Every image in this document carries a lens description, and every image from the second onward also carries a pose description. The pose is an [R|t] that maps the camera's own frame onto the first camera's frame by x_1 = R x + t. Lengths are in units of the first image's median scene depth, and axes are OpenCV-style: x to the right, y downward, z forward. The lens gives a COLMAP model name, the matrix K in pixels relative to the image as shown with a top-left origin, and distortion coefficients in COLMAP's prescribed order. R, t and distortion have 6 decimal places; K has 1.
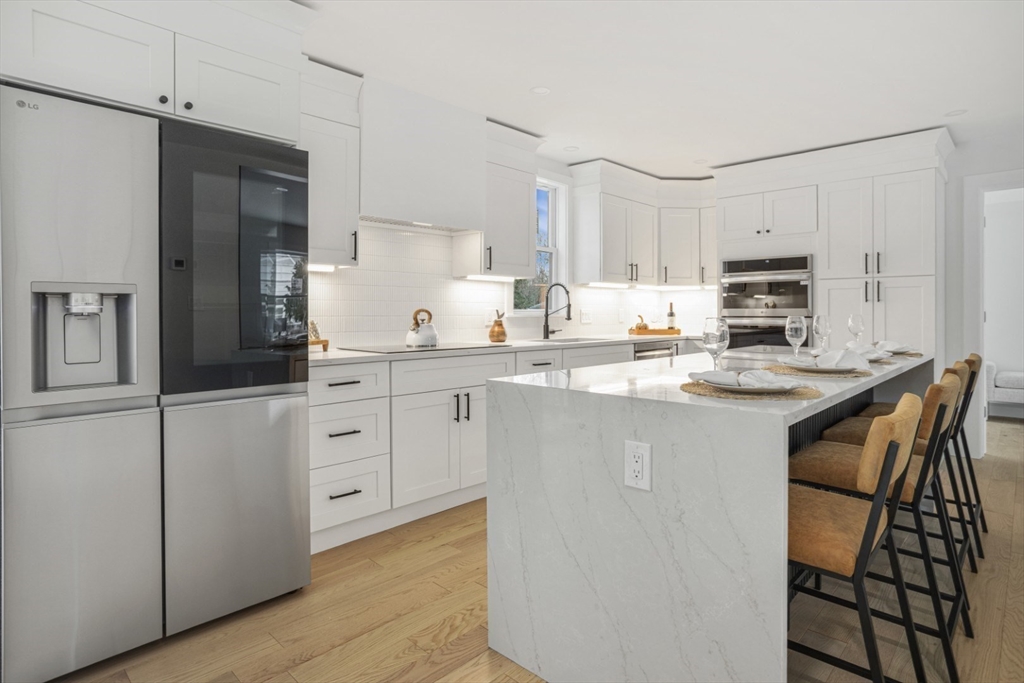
lens RADIAL K [[553.5, 0, 528.4], [0, 553.5, 318.4], [0, 0, 1]] dist [-0.012742, 0.001181]
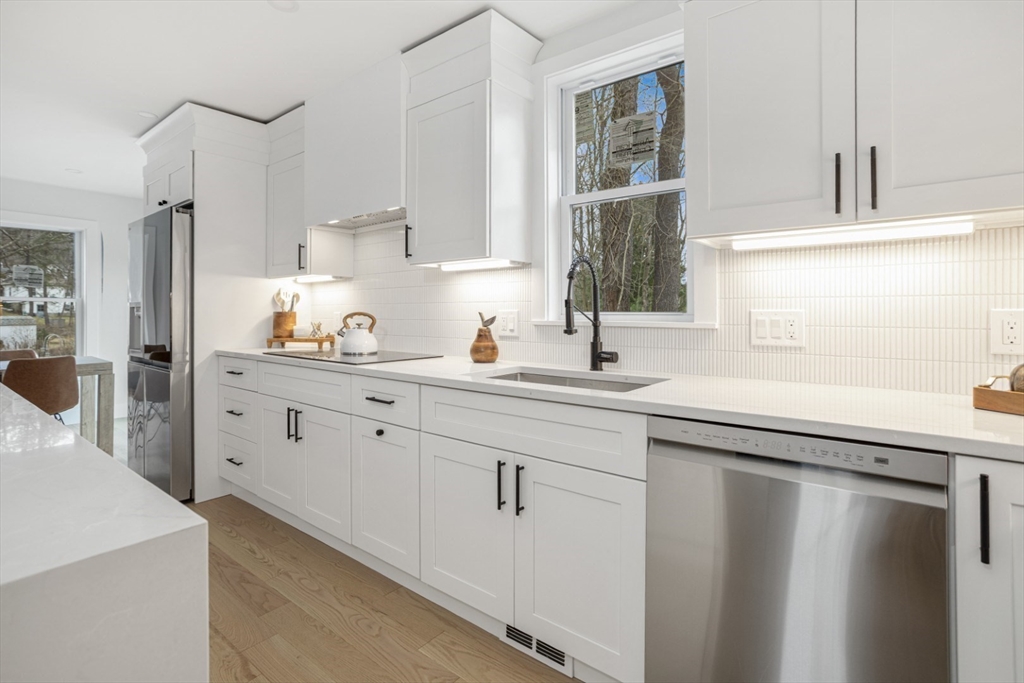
lens RADIAL K [[510.0, 0, 498.2], [0, 510.0, 313.2], [0, 0, 1]] dist [-0.010621, 0.001390]
pose [[0.054878, 0.005645, -0.998477, 0.534642], [-0.007965, 0.999955, 0.005216, -0.017865], [0.998461, 0.007666, 0.054920, 0.968224]]
